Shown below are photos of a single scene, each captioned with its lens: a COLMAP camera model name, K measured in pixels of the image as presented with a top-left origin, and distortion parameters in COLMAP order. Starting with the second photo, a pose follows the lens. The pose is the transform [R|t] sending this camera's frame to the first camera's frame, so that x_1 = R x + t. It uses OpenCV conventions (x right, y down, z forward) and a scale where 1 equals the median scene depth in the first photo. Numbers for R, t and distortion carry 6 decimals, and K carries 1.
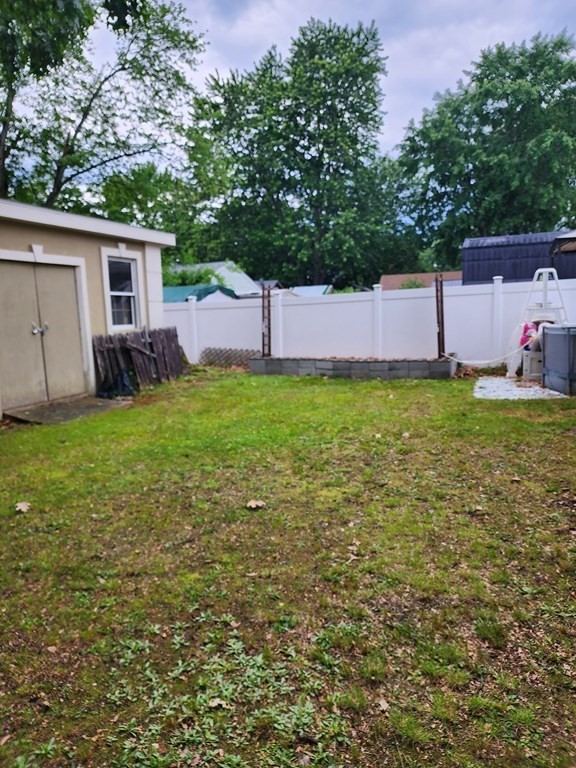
lens RADIAL K [[524.6, 0, 288.3], [0, 524.6, 384.7], [0, 0, 1]] dist [0.042957, -0.004325]
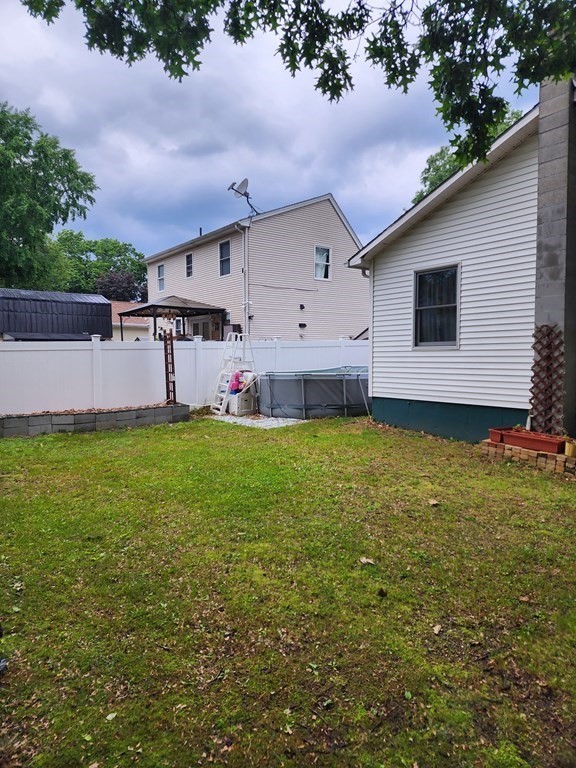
lens RADIAL K [[524.6, 0, 288.6], [0, 524.6, 383.4], [0, 0, 1]] dist [0.042957, -0.004325]
pose [[0.410654, -0.016707, 0.911638, -0.612738], [0.114462, 0.992867, -0.033365, -0.026895], [-0.904578, 0.118049, 0.409637, 0.311315]]
